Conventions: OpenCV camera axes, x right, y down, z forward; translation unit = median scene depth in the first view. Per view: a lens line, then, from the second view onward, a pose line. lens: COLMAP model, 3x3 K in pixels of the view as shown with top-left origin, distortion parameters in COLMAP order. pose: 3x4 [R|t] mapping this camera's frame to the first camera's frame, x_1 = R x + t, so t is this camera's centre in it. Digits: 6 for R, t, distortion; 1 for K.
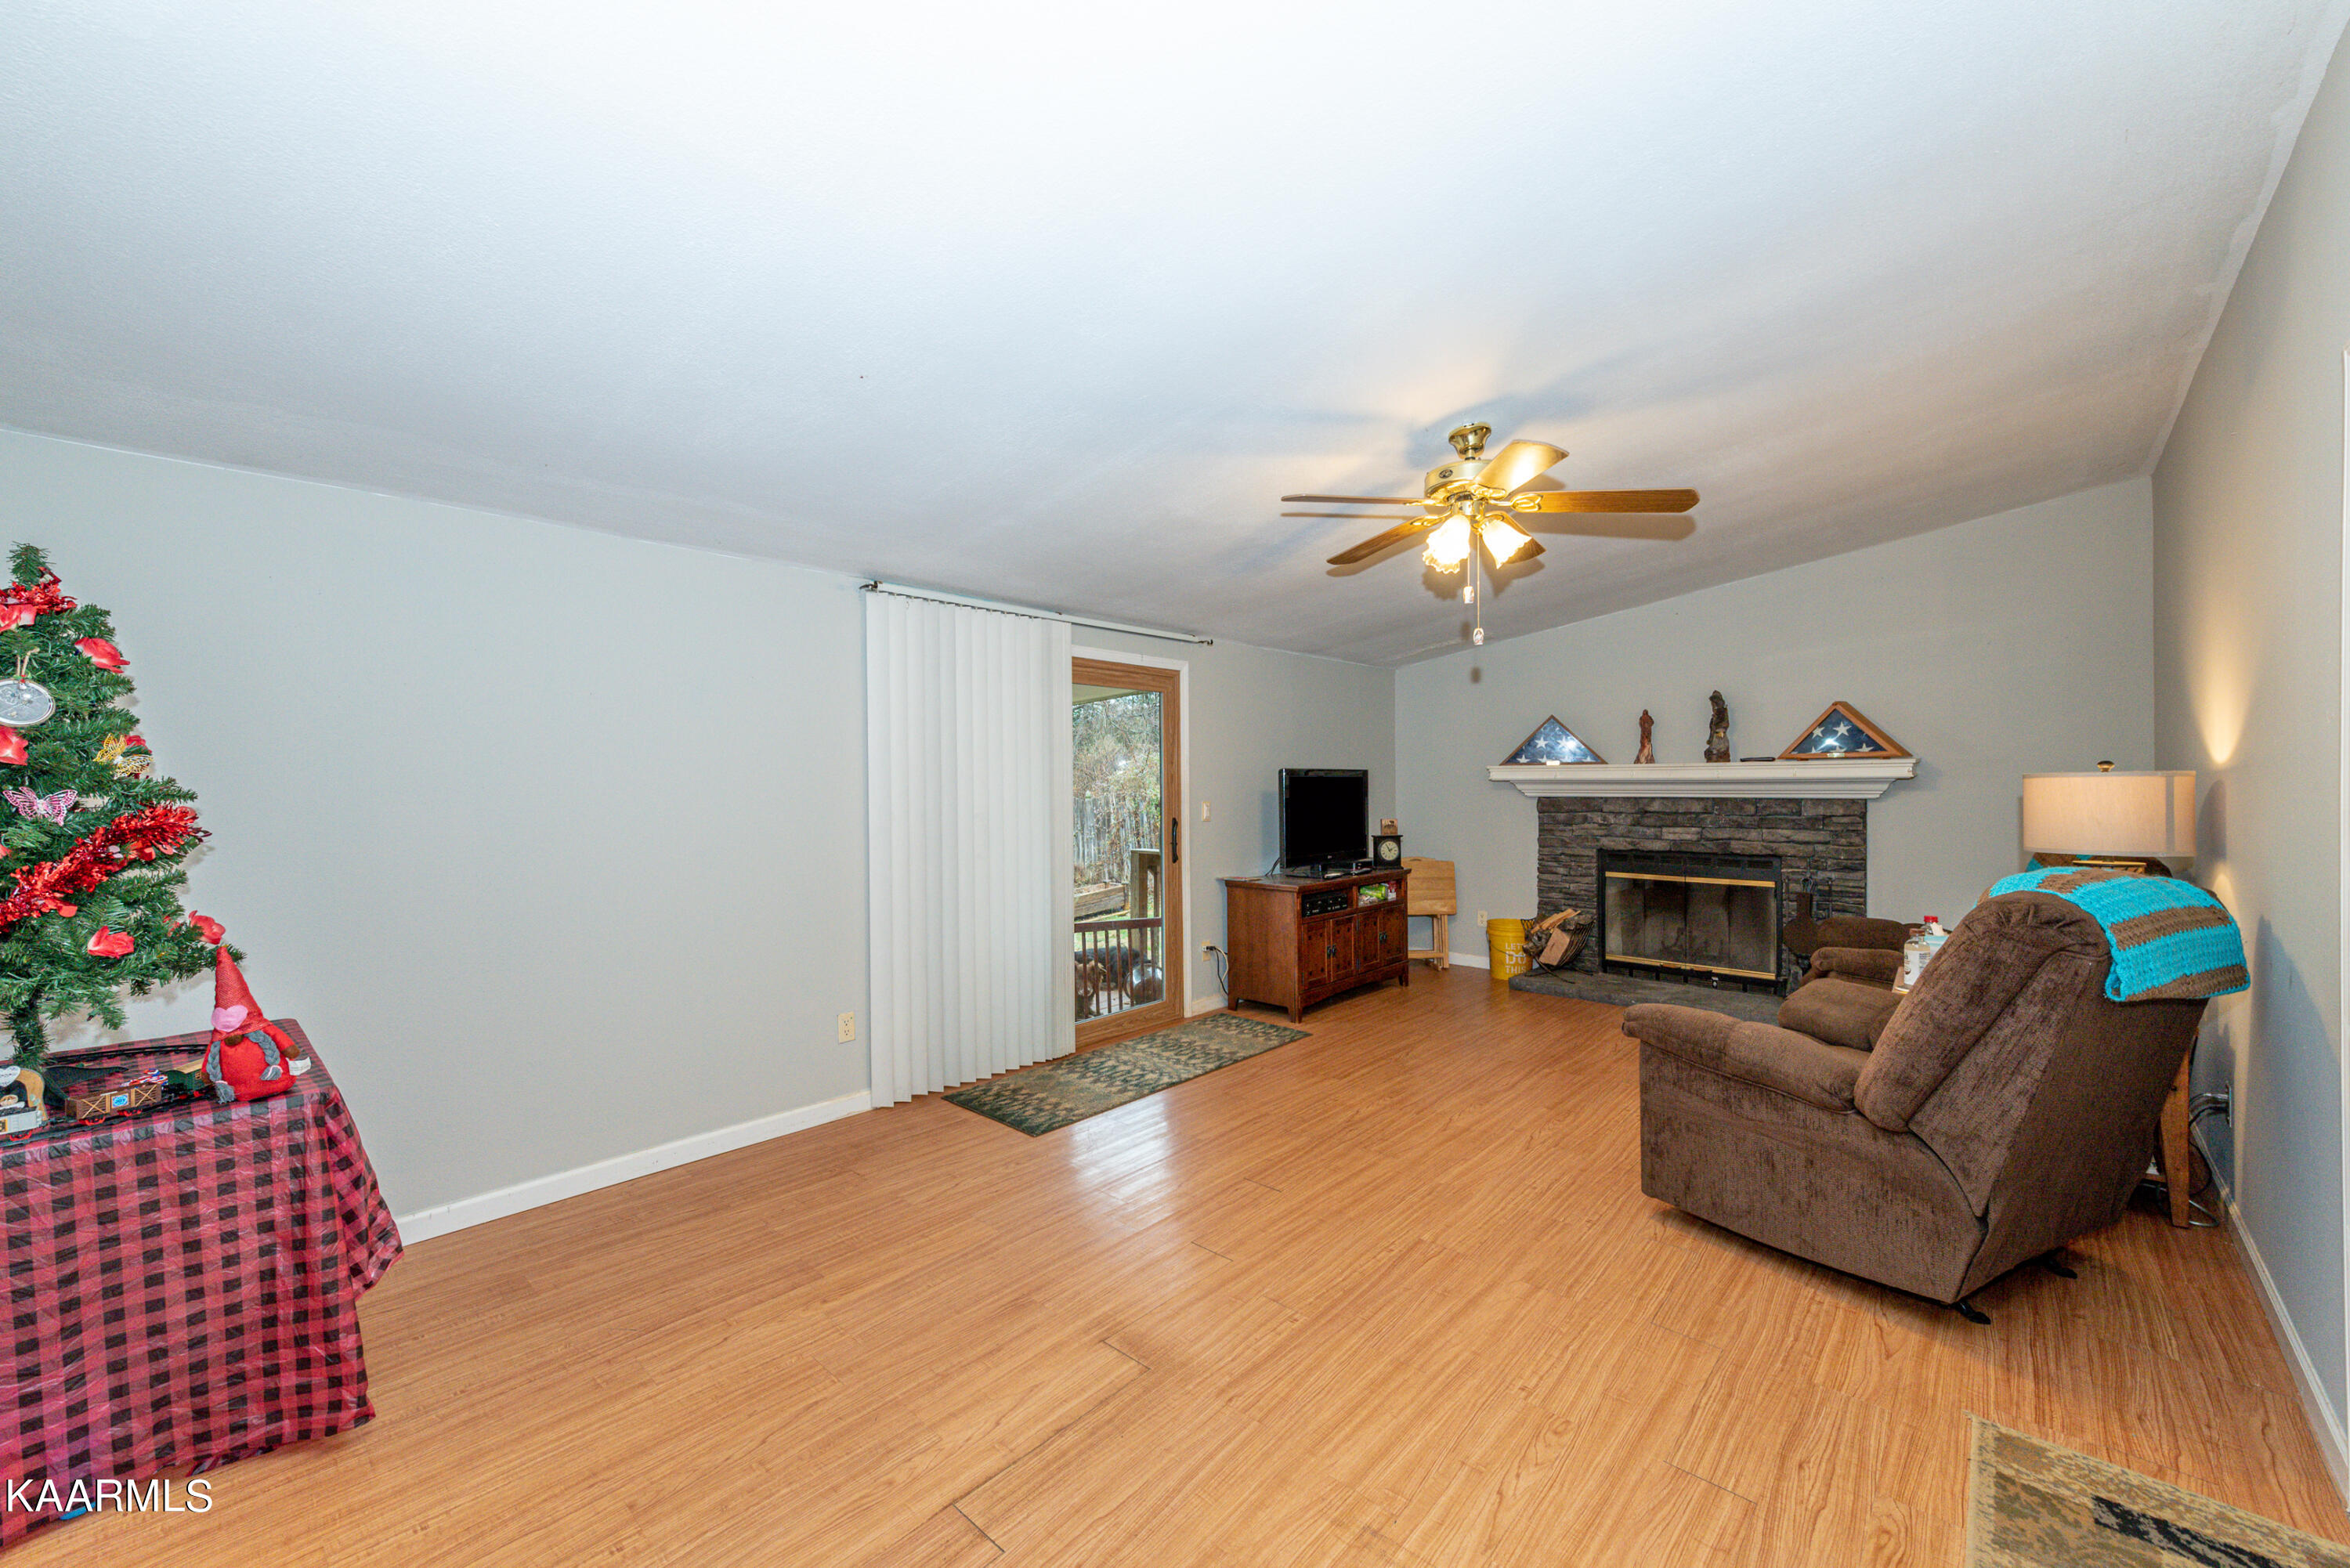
lens RADIAL K [[912.8, 0, 1174.2], [0, 912.8, 789.0], [0, 0, 1]] dist [0.006253, -0.000559]
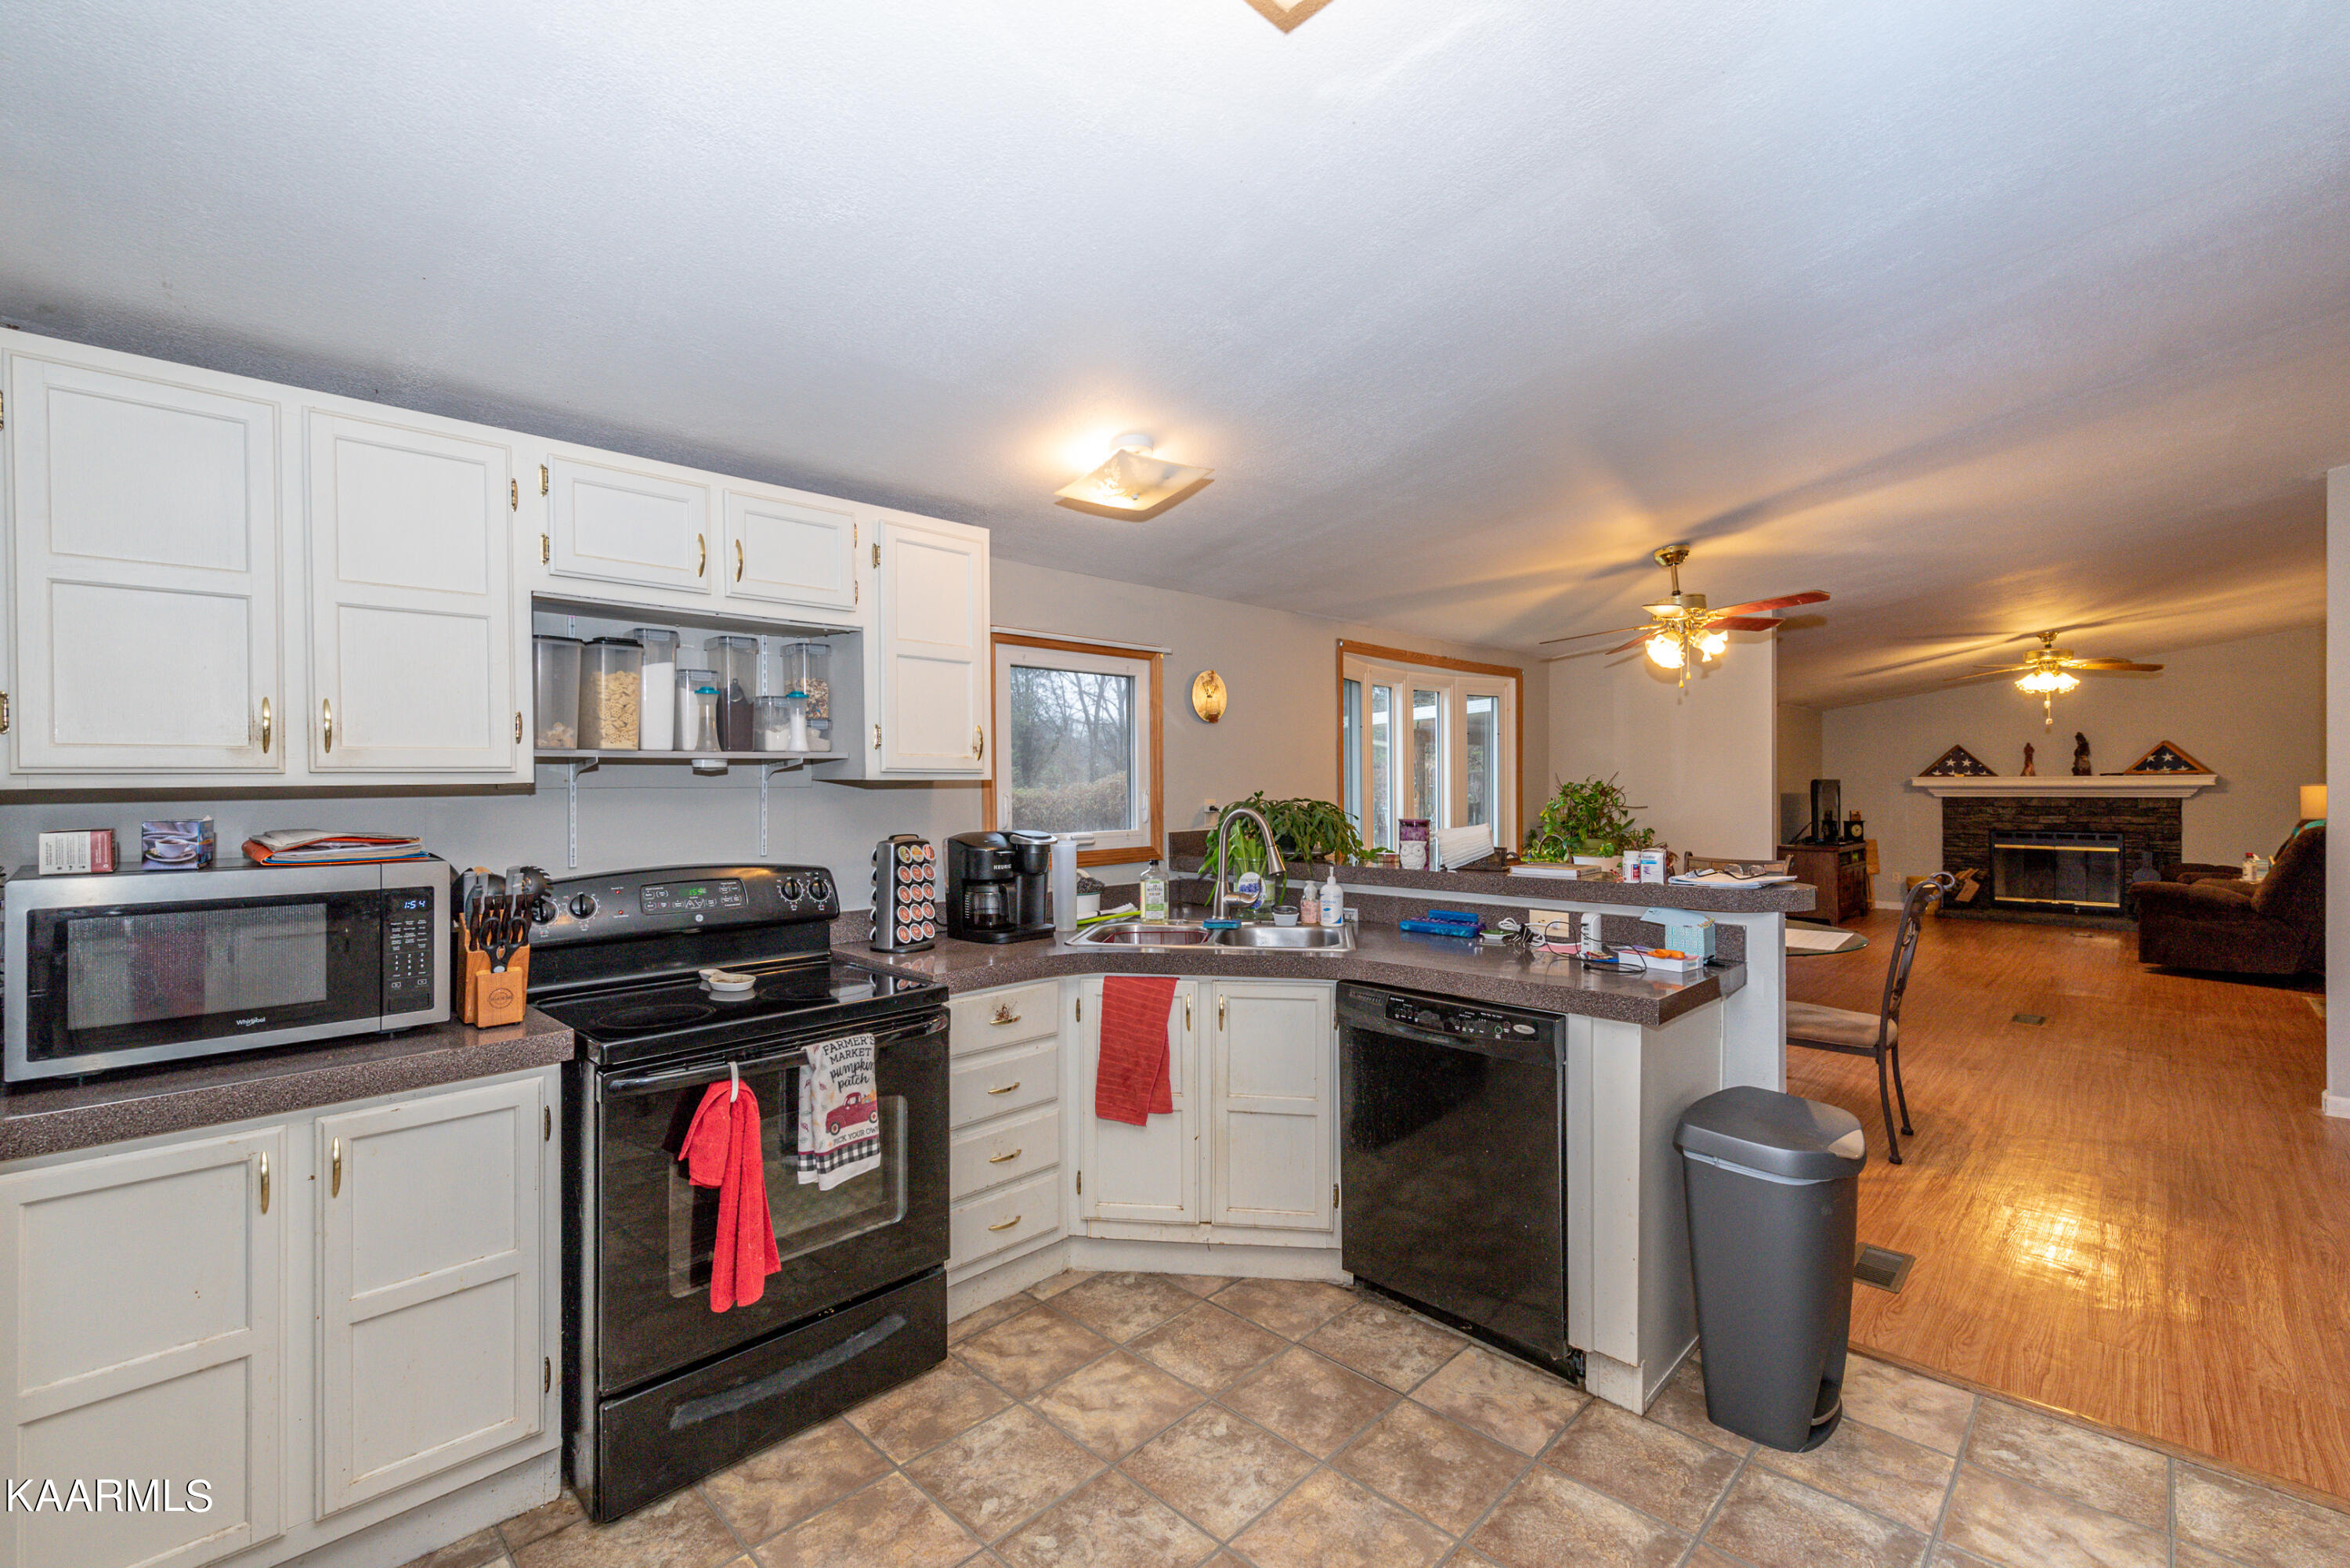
lens RADIAL K [[999.3, 0, 1175.0], [0, 999.3, 784.0], [0, 0, 1]] dist [0.001625, -0.000376]
pose [[0.999145, 0.001898, -0.041305, -0.989771], [-0.002352, 0.999937, -0.010961, 0.009562], [0.041282, 0.011049, 0.999086, -0.891638]]
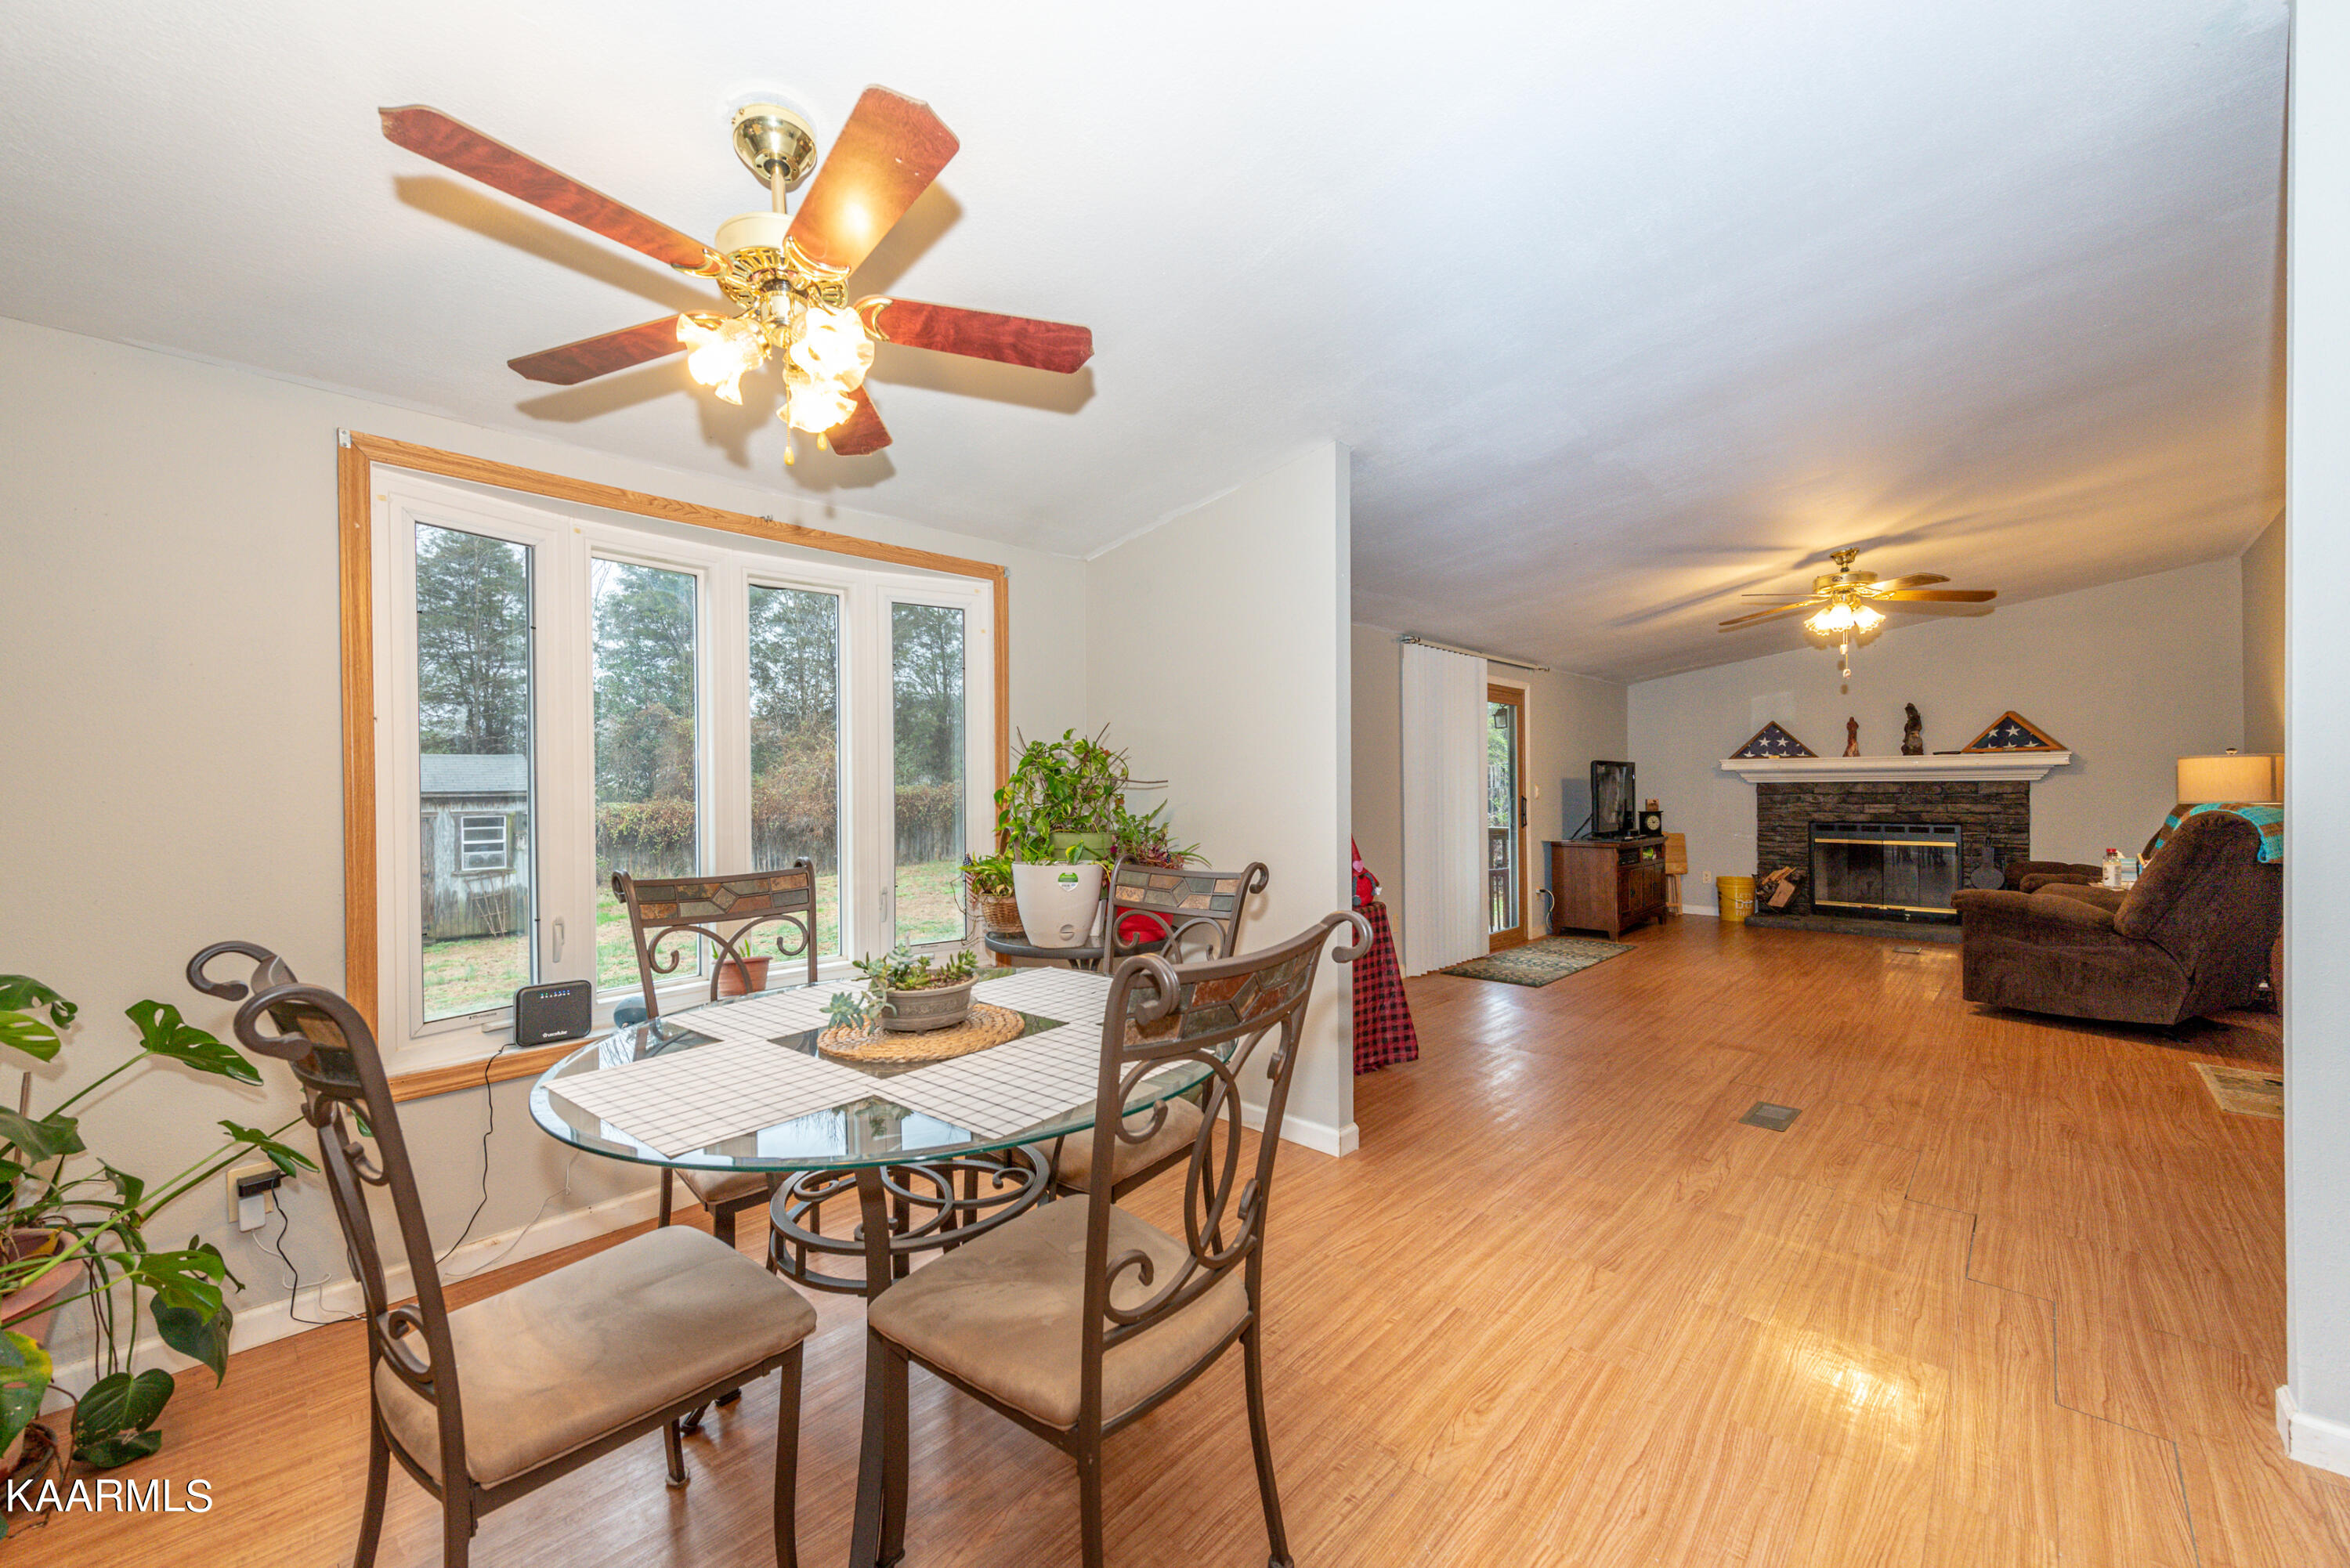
lens RADIAL K [[912.8, 0, 1174.2], [0, 912.8, 789.0], [0, 0, 1]] dist [0.006253, -0.000559]
pose [[0.999893, -0.000942, -0.014588, -0.503173], [0.000833, 0.999971, -0.007534, 0.031243], [0.014595, 0.007521, 0.999865, -0.396183]]
